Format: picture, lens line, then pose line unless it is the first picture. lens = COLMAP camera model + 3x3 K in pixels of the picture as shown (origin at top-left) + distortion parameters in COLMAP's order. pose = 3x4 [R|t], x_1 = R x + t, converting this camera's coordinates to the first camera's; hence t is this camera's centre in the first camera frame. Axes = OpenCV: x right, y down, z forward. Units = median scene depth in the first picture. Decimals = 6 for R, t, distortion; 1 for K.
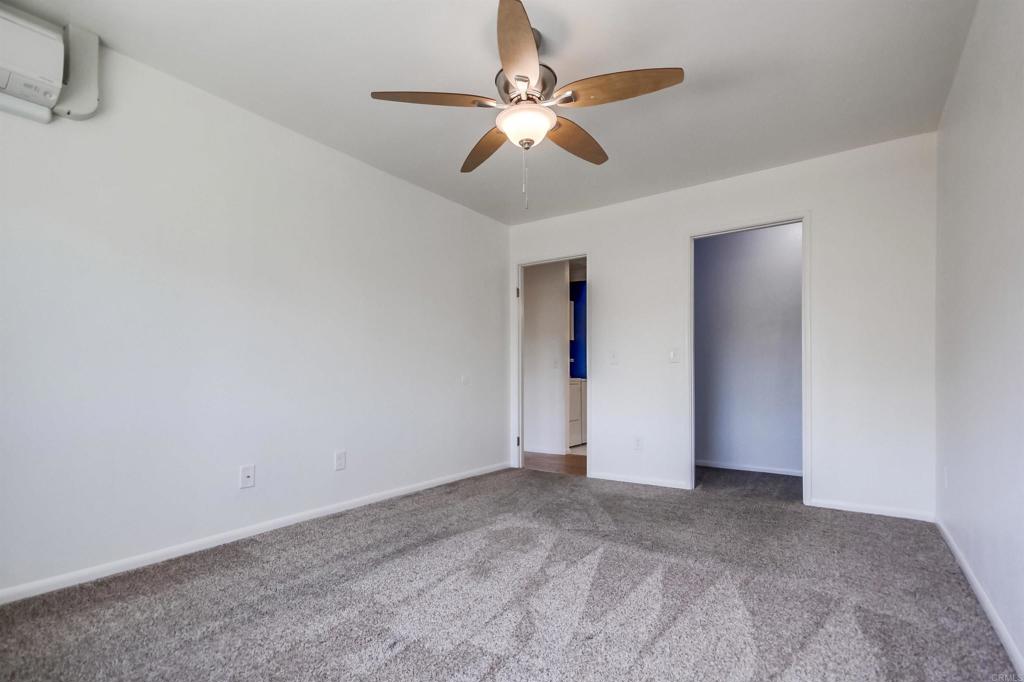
lens RADIAL K [[487.9, 0, 514.4], [0, 487.9, 355.5], [0, 0, 1]] dist [0.019155, -0.000267]
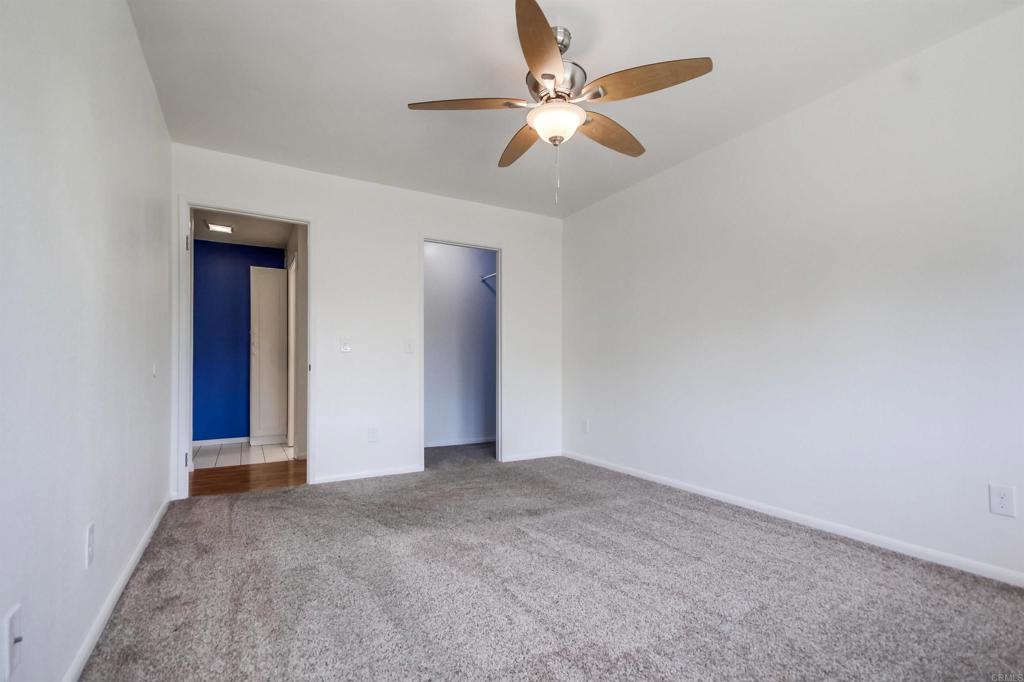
lens RADIAL K [[487.9, 0, 514.4], [0, 487.9, 355.5], [0, 0, 1]] dist [0.019155, -0.000267]
pose [[0.402223, 0.026640, 0.915154, -0.707193], [-0.046580, 0.998878, -0.008605, 0.030381], [-0.914356, -0.039167, 0.403013, 0.525479]]
